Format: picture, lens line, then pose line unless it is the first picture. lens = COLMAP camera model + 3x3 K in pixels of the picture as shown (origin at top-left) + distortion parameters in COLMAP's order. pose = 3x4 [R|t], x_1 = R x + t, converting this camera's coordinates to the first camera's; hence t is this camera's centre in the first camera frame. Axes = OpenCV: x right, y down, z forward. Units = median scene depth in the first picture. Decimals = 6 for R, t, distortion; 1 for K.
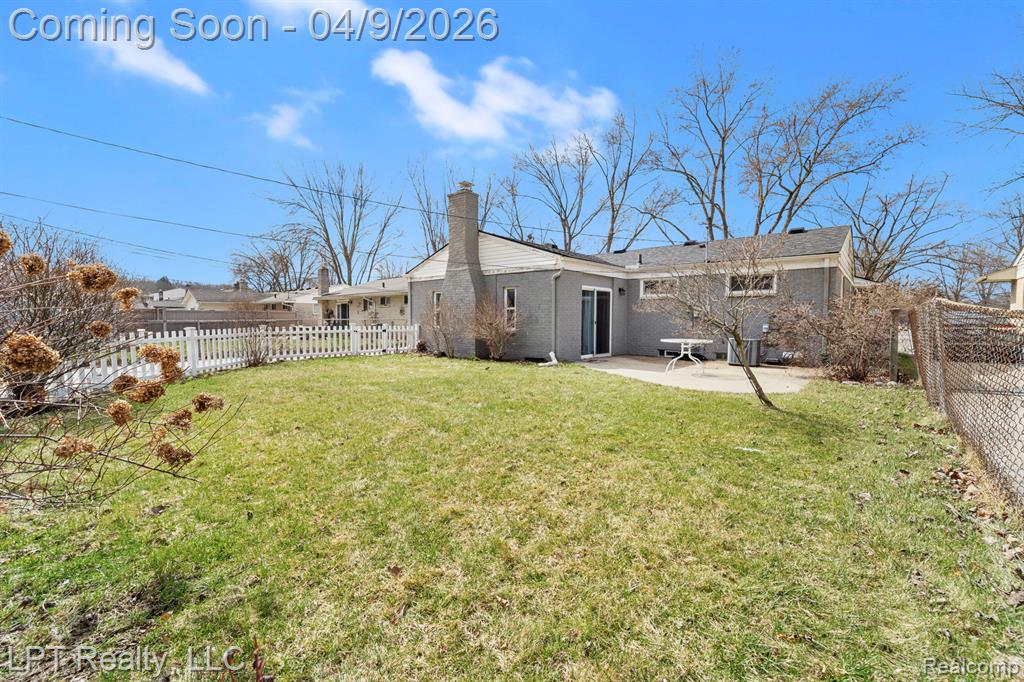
lens RADIAL K [[426.6, 0, 514.4], [0, 426.6, 341.3], [0, 0, 1]] dist [0.000101, -0.000126]
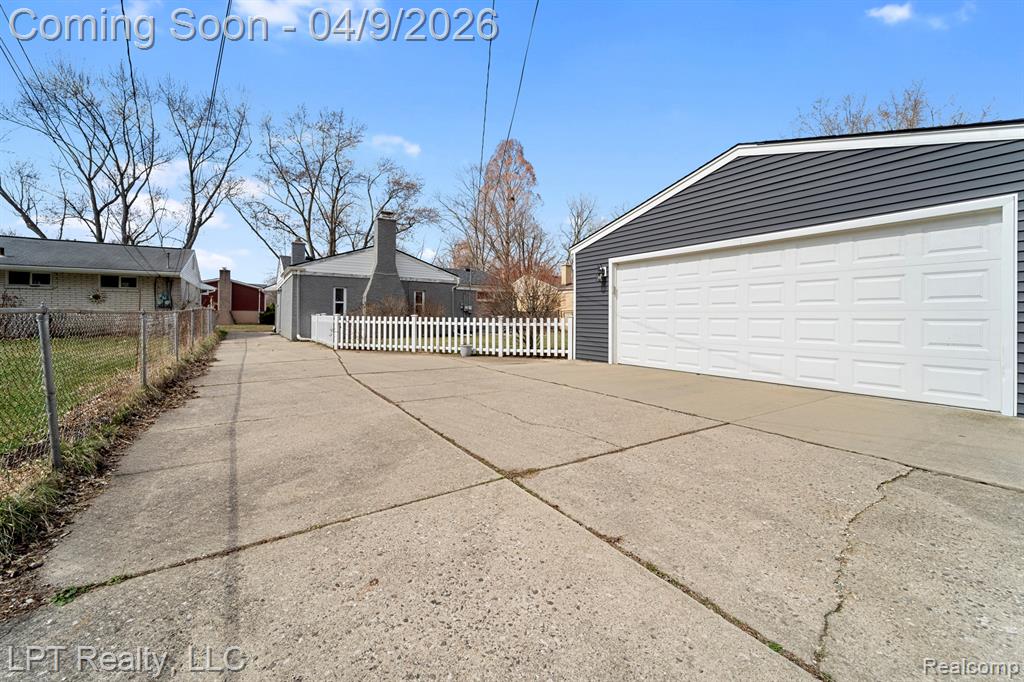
lens RADIAL K [[469.4, 0, 513.4], [0, 469.4, 334.5], [0, 0, 1]] dist [0.000778, 0.000018]
pose [[0.256747, -0.036549, 0.965787, -1.588664], [0.044613, 0.998668, 0.025933, 0.004535], [-0.965448, 0.036428, 0.258035, 0.226409]]
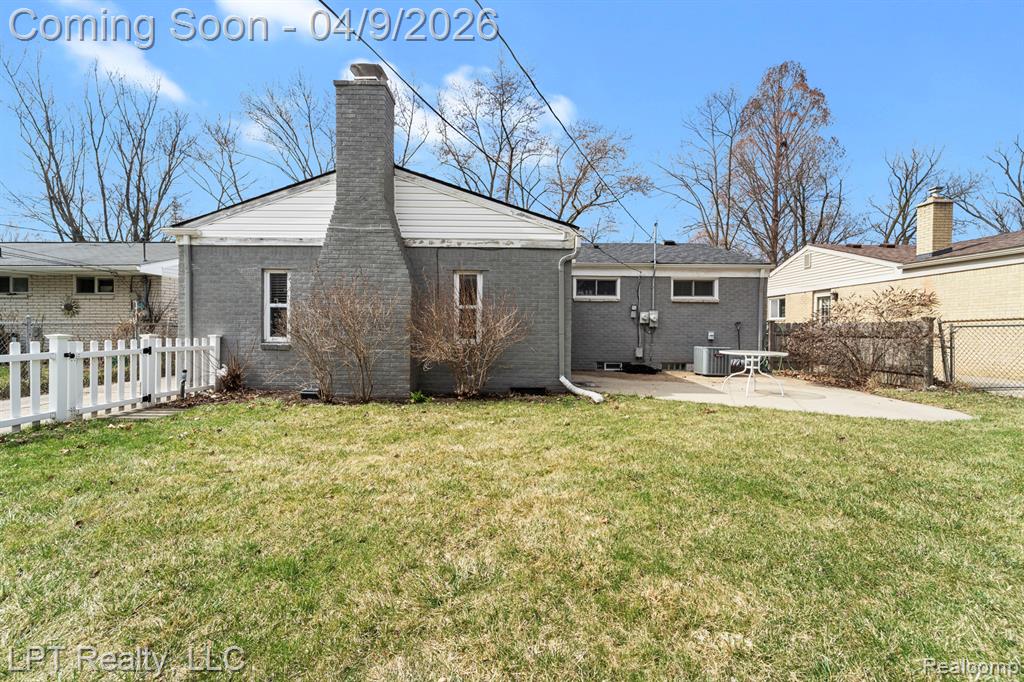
lens RADIAL K [[426.6, 0, 505.8], [0, 426.6, 338.0], [0, 0, 1]] dist [0.000101, -0.000126]
pose [[0.750079, -0.015252, 0.661173, -0.361204], [0.029884, 0.999495, -0.010846, -0.025129], [-0.660673, 0.027894, 0.750155, 0.514039]]
